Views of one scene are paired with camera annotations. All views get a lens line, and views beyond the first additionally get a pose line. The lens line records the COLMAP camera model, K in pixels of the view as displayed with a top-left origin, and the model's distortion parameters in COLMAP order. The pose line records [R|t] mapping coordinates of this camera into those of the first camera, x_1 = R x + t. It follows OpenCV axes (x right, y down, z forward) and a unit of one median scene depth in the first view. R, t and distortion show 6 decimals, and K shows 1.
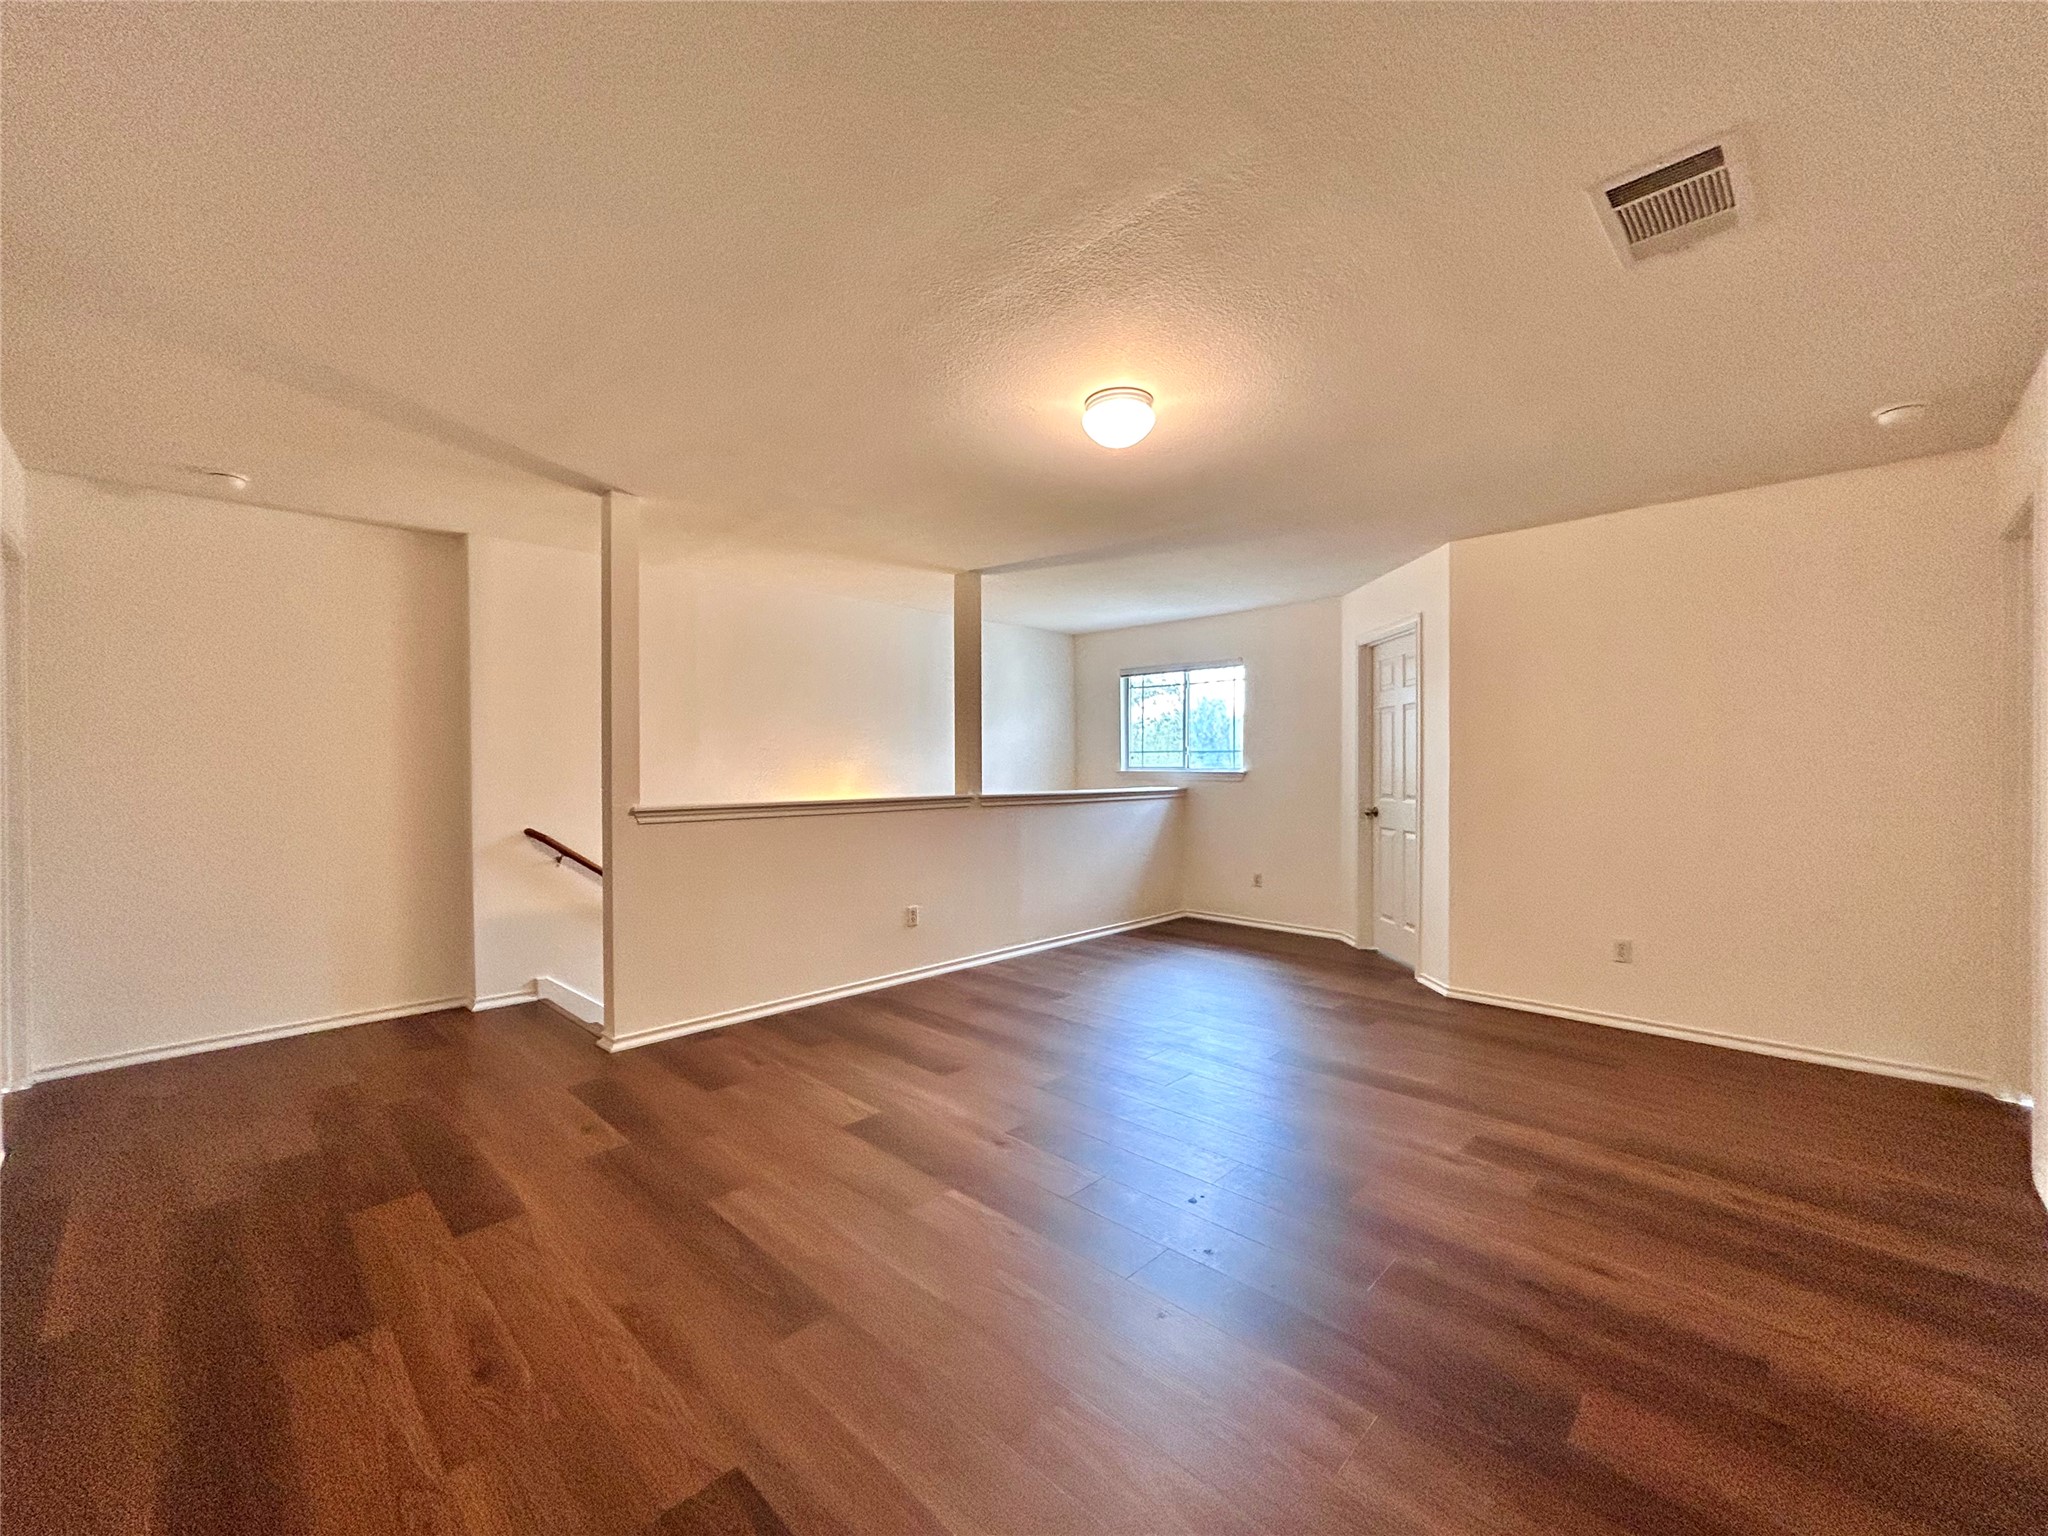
lens RADIAL K [[829.7, 0, 1024.0], [0, 829.7, 768.0], [0, 0, 1]] dist [0.003433, 0.000009]
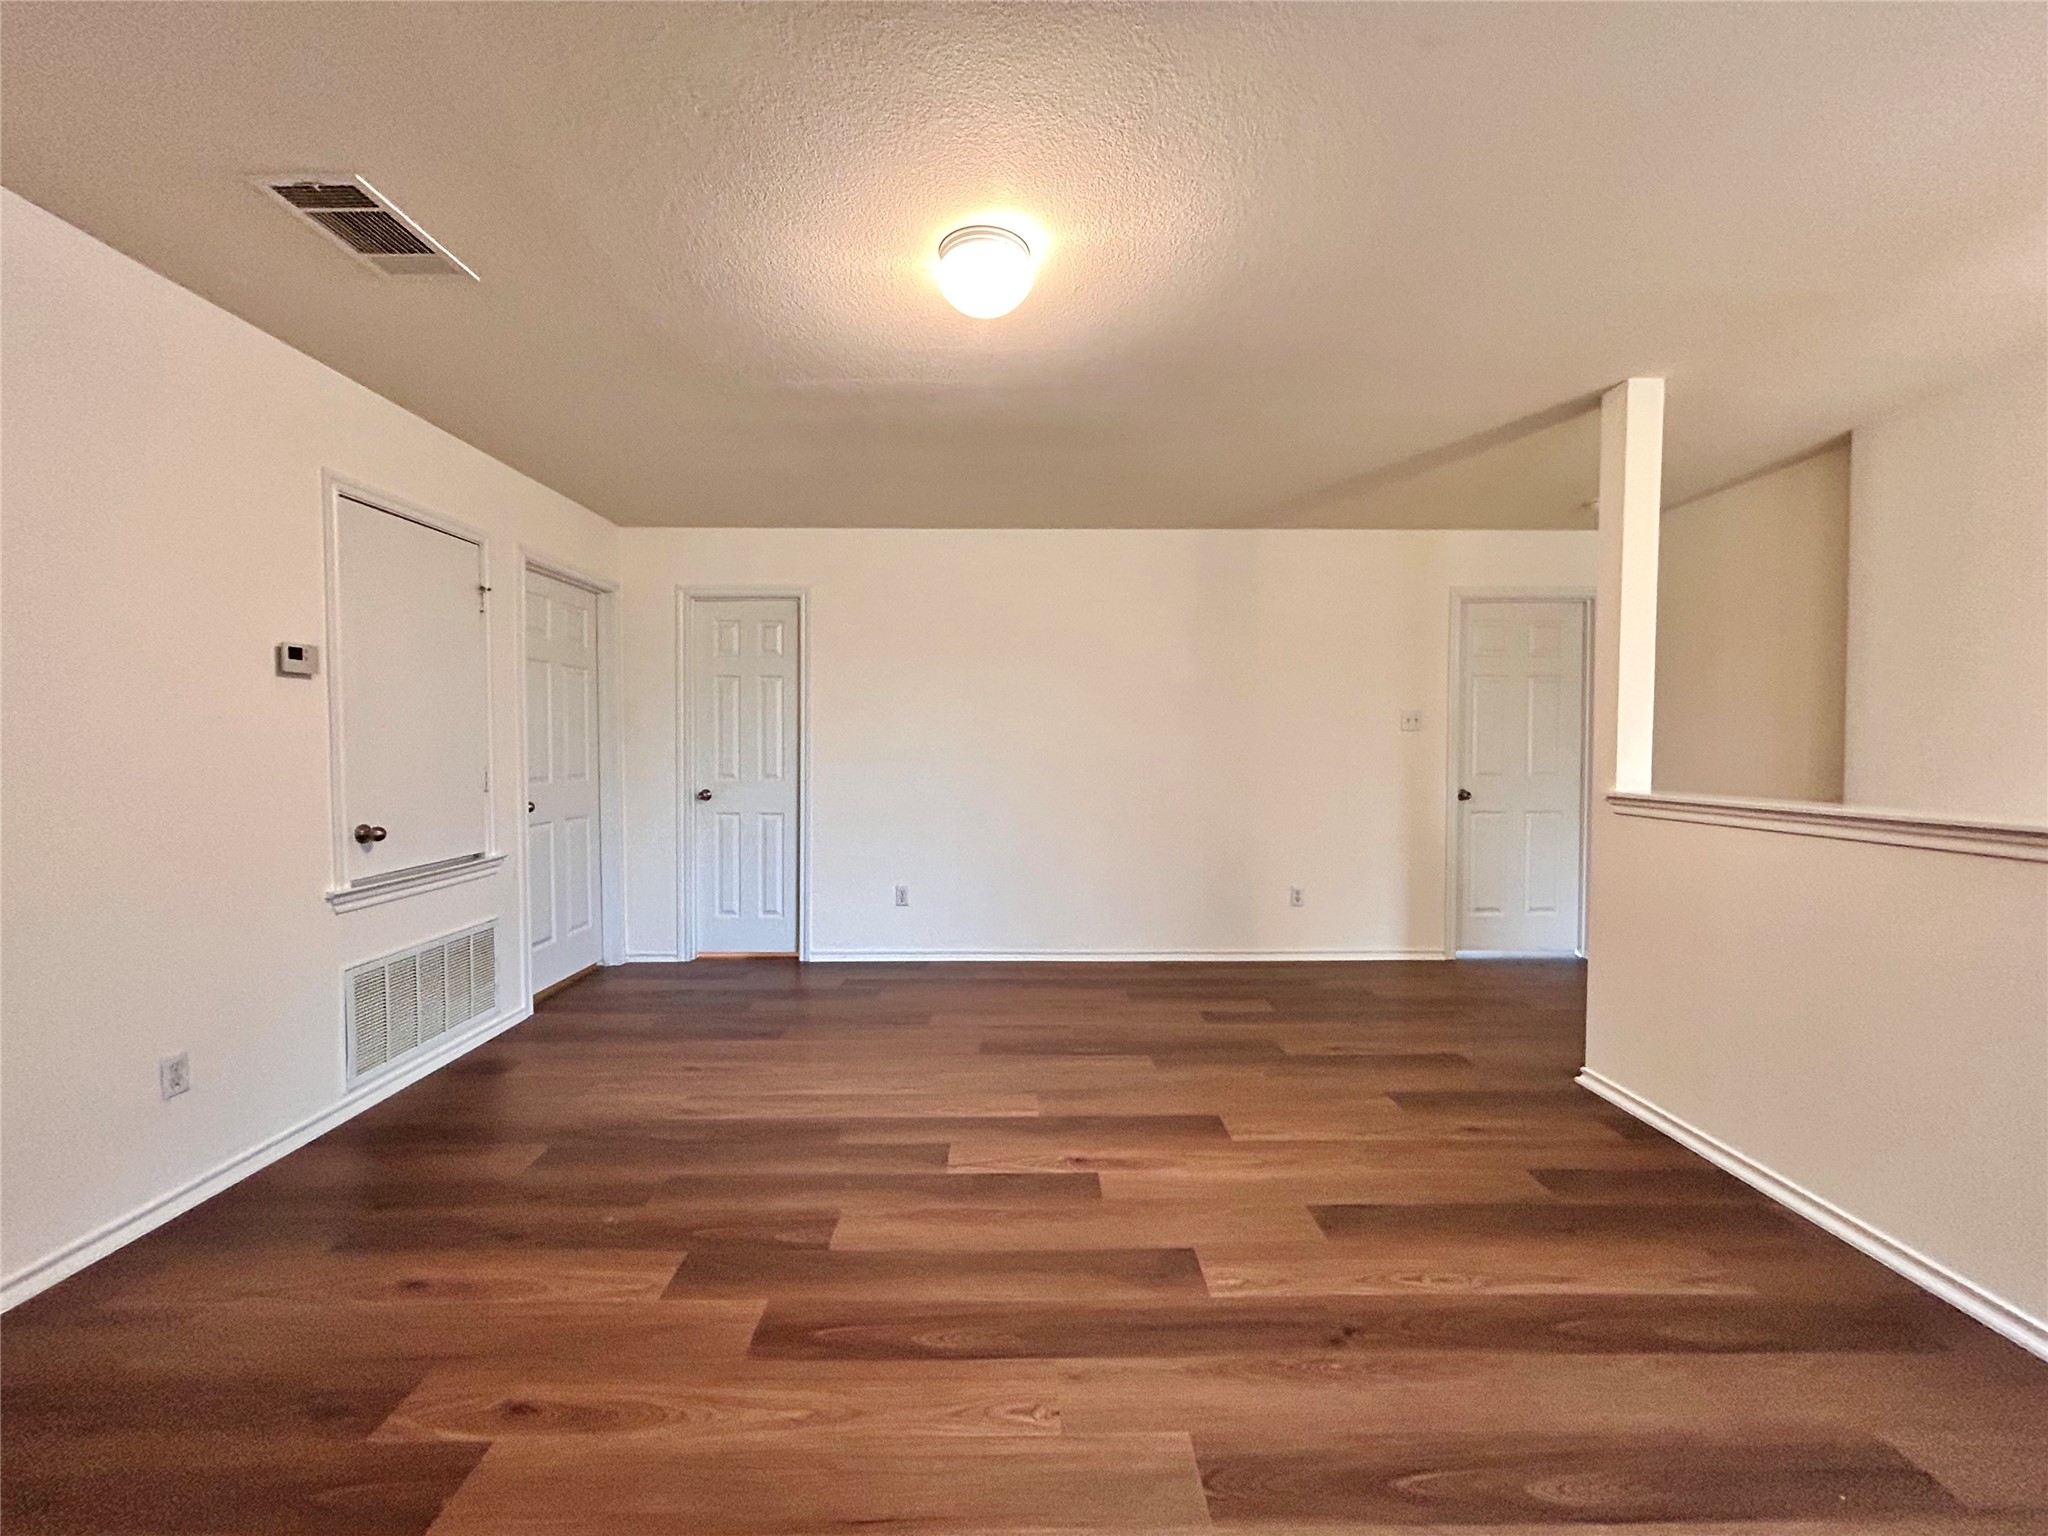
lens RADIAL K [[829.7, 0, 1024.0], [0, 829.7, 768.0], [0, 0, 1]] dist [0.003433, 0.000009]
pose [[-0.699361, 0.027075, -0.714255, 0.548823], [0.000289, 0.999293, 0.037597, -0.004367], [0.714768, 0.026087, -0.698875, 1.345954]]
